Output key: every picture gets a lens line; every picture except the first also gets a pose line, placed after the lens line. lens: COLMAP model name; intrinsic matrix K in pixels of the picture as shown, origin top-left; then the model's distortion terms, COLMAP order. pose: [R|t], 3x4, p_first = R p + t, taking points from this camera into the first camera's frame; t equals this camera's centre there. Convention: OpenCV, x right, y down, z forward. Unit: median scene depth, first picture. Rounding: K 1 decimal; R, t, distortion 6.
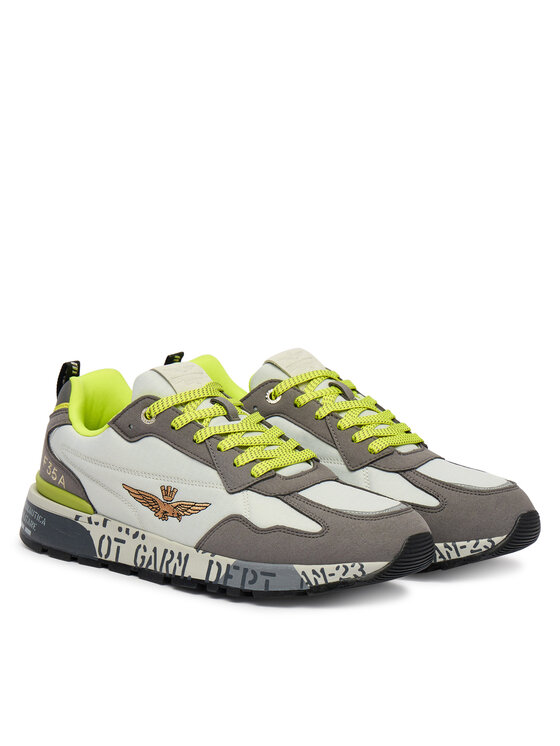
lens RADIAL K [[1196.3, 0, 280.0], [0, 1196.3, 373.0], [0, 0, 1]] dist [-0.677664, -0.018842]
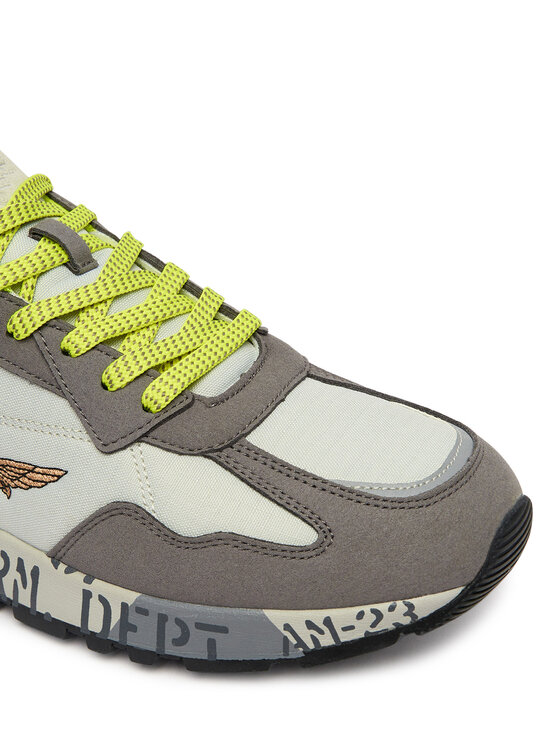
lens RADIAL K [[843.6, 0, 280.0], [0, 843.6, 373.0], [0, 0, 1]] dist [-0.004342, -0.021911]
pose [[0.978744, -0.139498, 0.150334, -0.019659], [0.066499, 0.909291, 0.410814, -0.063576], [-0.194005, -0.392085, 0.899239, 0.700835]]
